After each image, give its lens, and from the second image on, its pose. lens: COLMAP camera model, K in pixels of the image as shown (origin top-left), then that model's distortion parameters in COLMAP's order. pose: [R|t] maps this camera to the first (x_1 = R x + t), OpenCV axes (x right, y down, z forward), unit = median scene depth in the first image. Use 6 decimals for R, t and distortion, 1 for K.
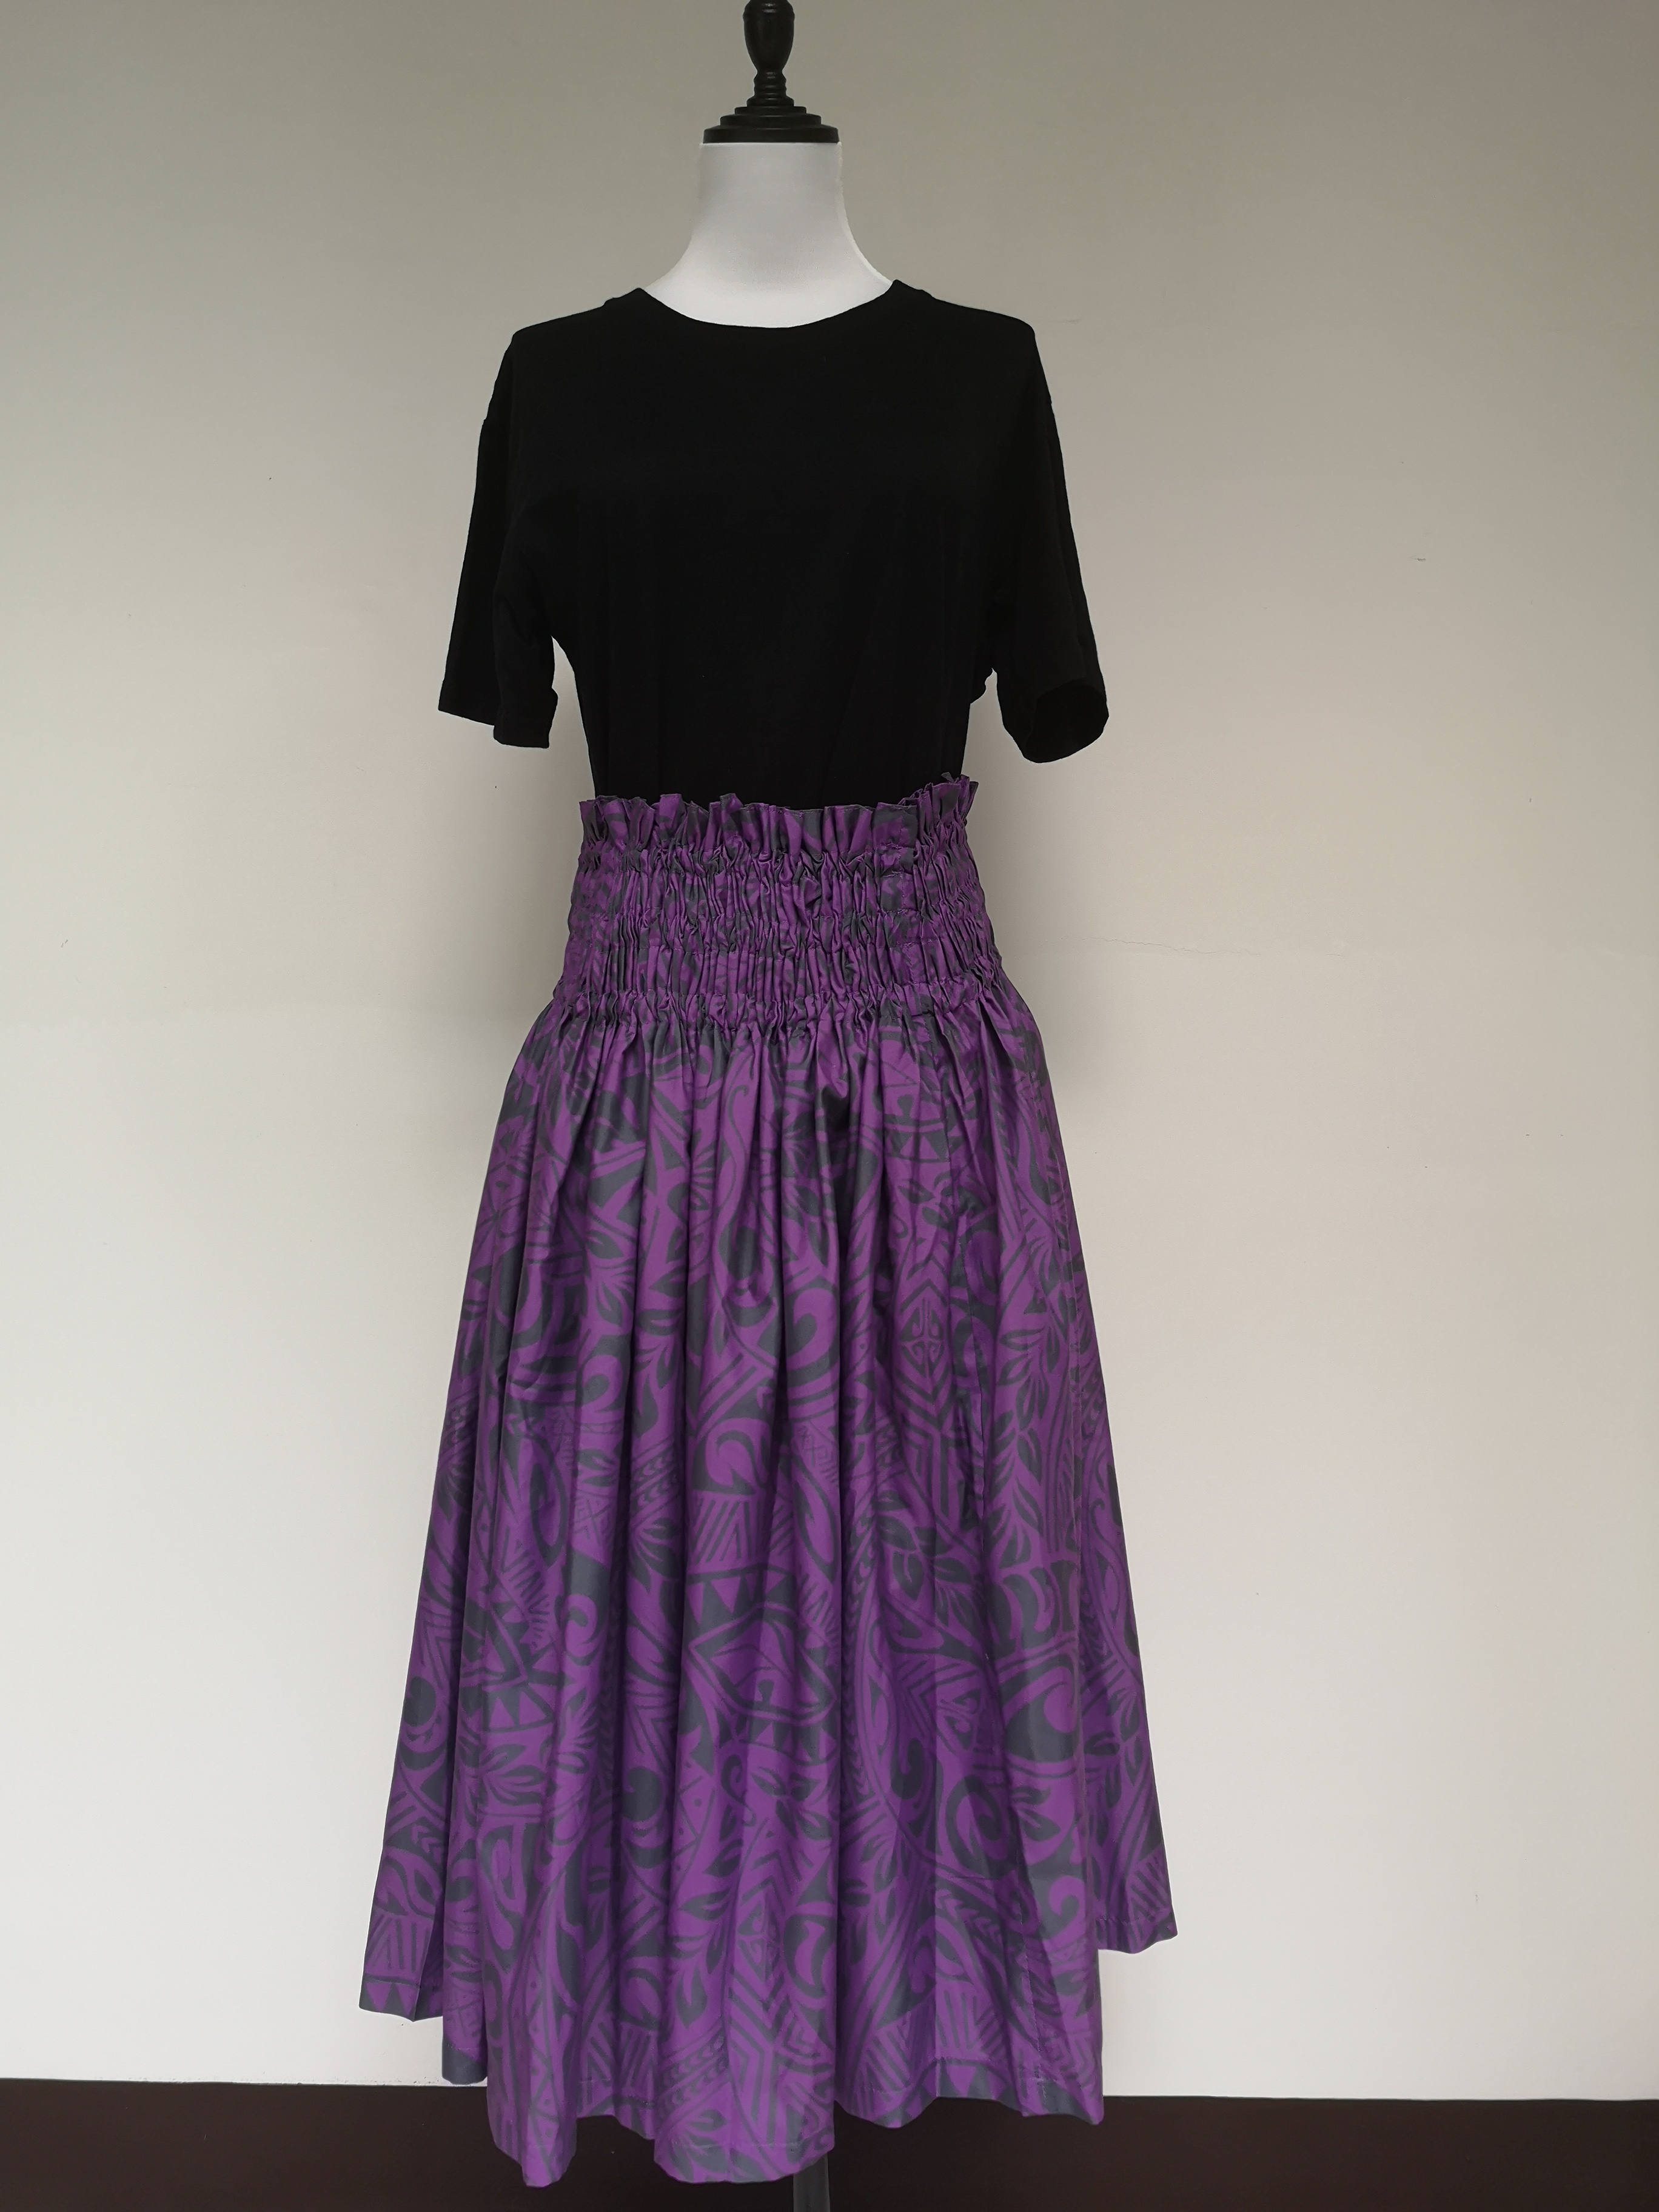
lens RADIAL K [[1771.3, 0, 834.0], [0, 1771.3, 1089.1], [0, 0, 1]] dist [0.087717, -0.184129]
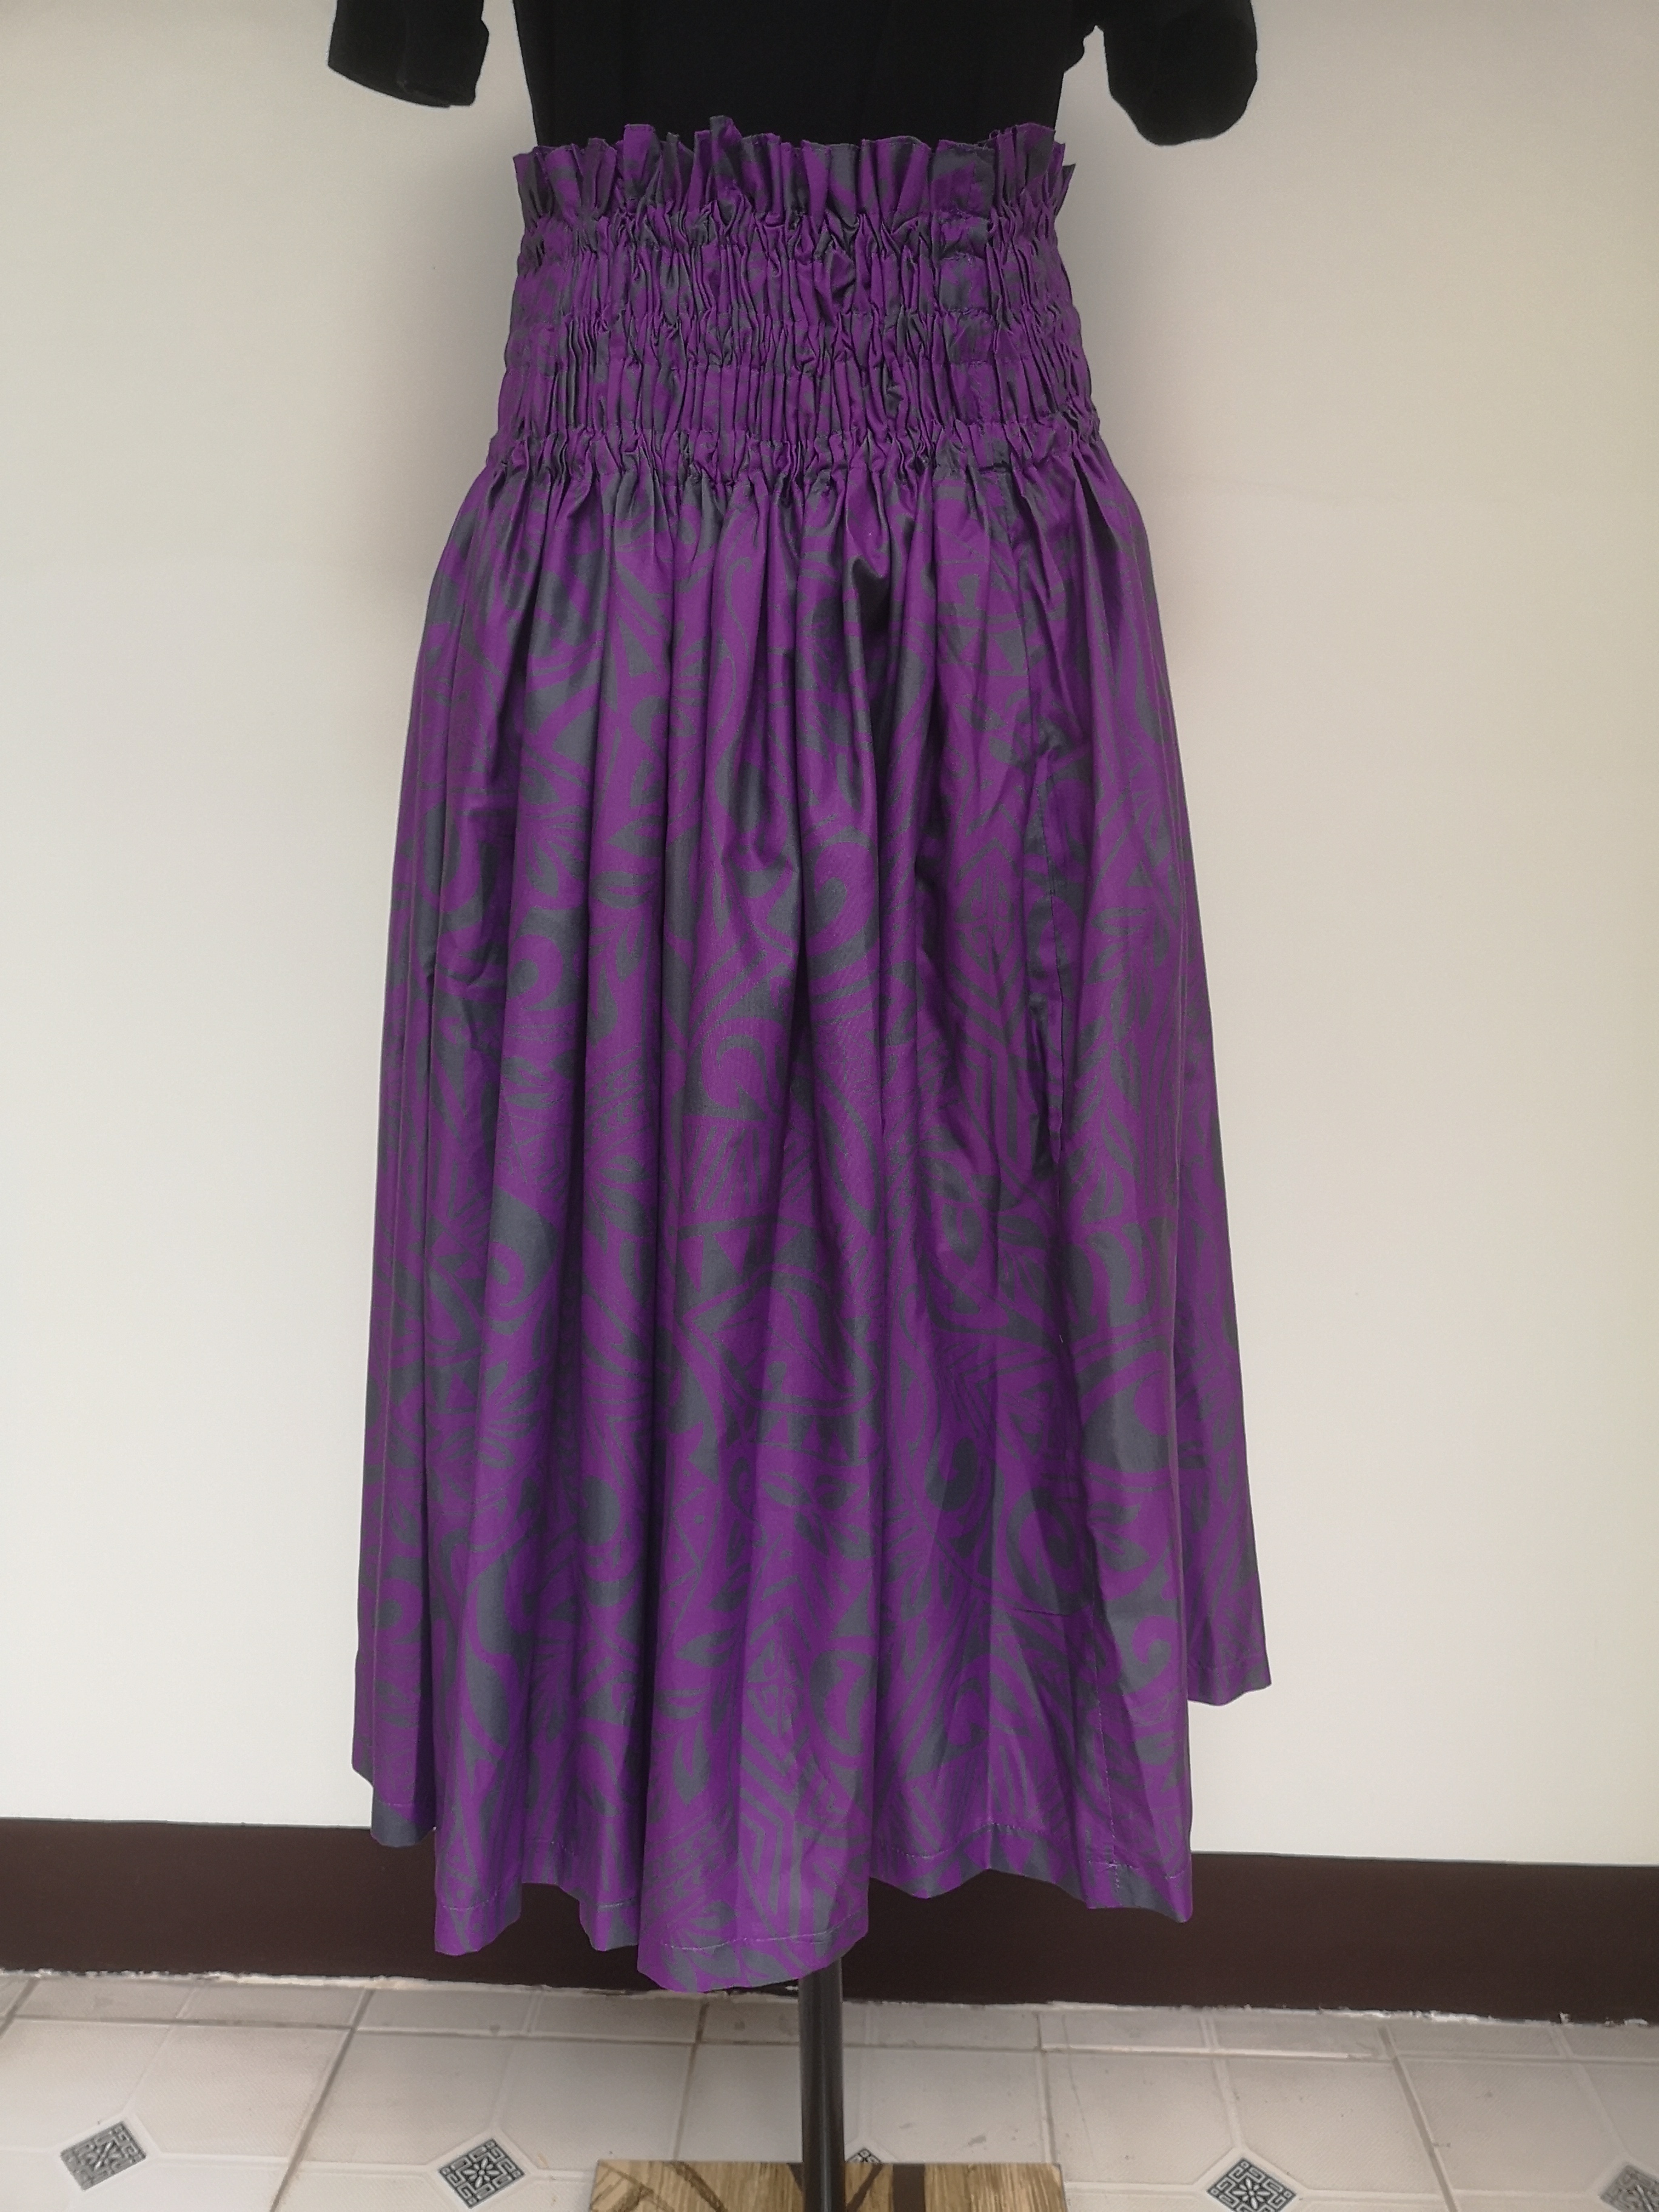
lens RADIAL K [[1771.3, 0, 834.0], [0, 1771.3, 1089.1], [0, 0, 1]] dist [0.087717, -0.184129]
pose [[0.999805, 0.013913, -0.013997, -0.001137], [-0.011922, 0.990988, 0.133419, 0.111416], [0.015727, -0.133226, 0.990961, 0.258755]]
